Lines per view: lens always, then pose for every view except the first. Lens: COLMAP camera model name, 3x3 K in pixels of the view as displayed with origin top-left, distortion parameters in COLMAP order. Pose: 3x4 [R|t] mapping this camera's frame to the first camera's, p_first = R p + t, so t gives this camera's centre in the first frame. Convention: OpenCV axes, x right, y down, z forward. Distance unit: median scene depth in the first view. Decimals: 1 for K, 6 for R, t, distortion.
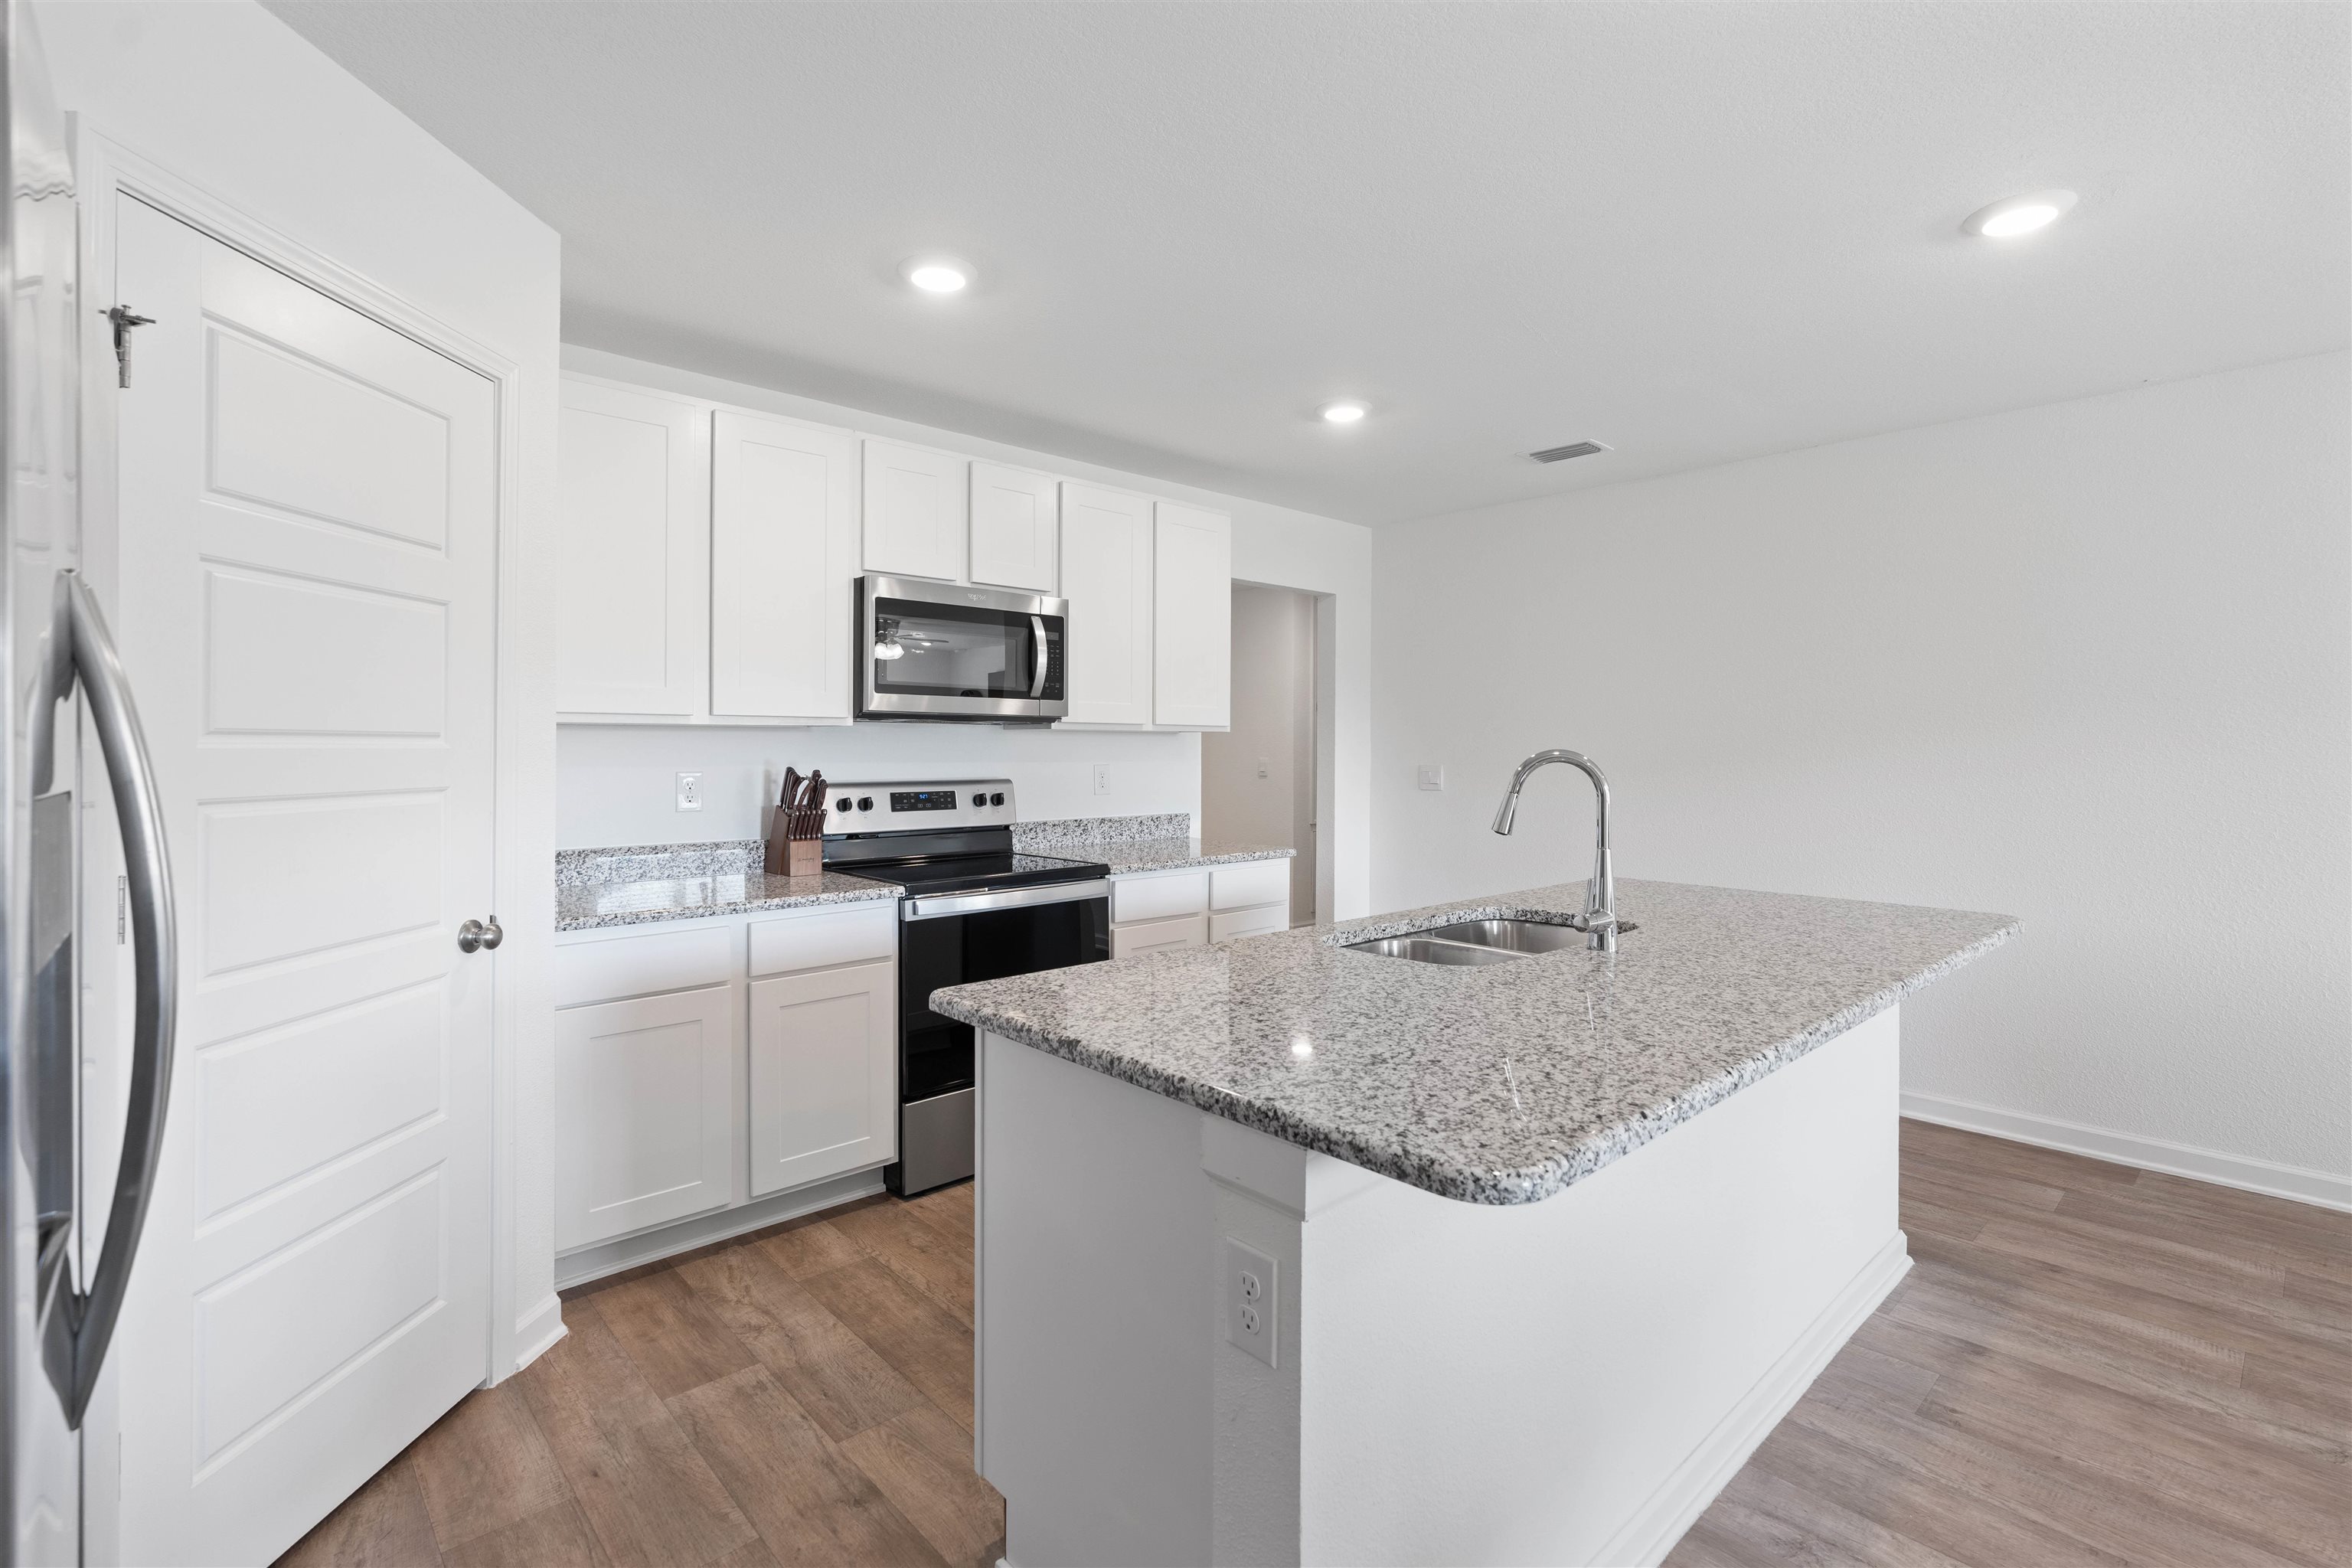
lens RADIAL K [[1054.9, 0, 1154.8], [0, 1054.9, 769.1], [0, 0, 1]] dist [-0.008499, 0.002482]
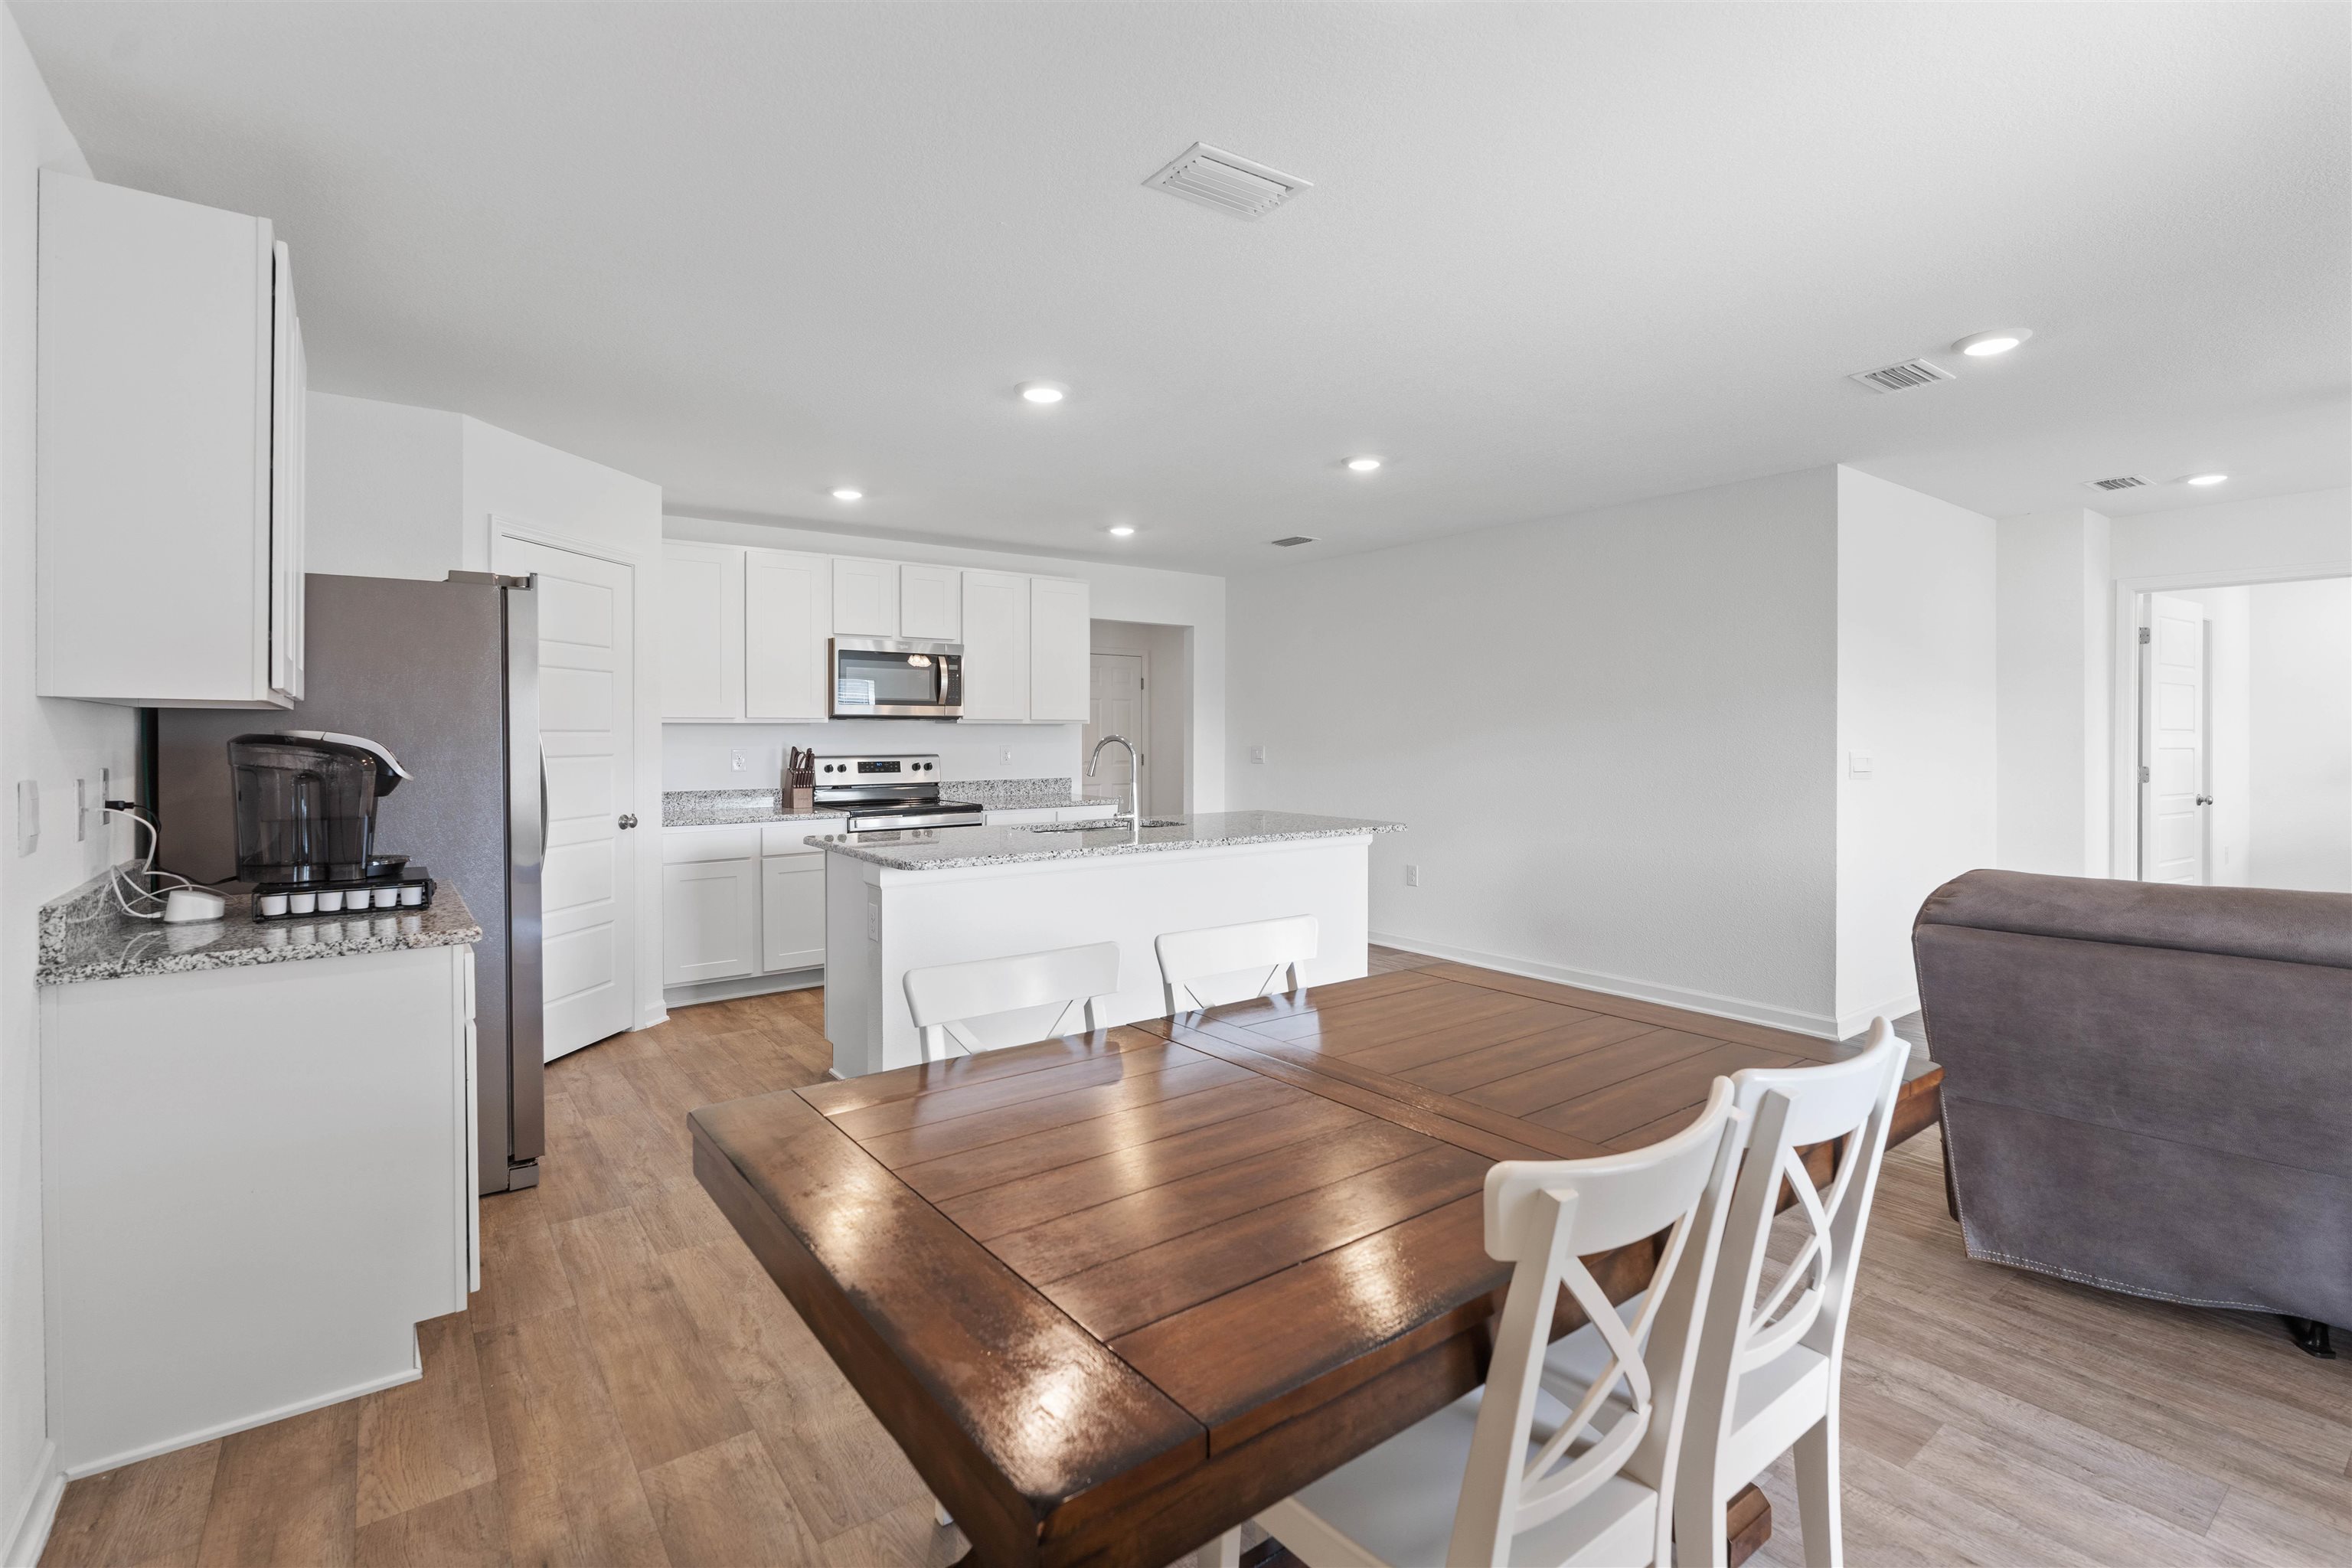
lens RADIAL K [[1054.9, 0, 1166.7], [0, 1054.9, 771.3], [0, 0, 1]] dist [-0.008499, 0.002482]
pose [[0.995381, 0.000220, -0.096000, 0.430135], [0.001424, 0.999854, 0.017055, 0.010230], [0.095990, -0.017112, 0.995235, -0.672723]]
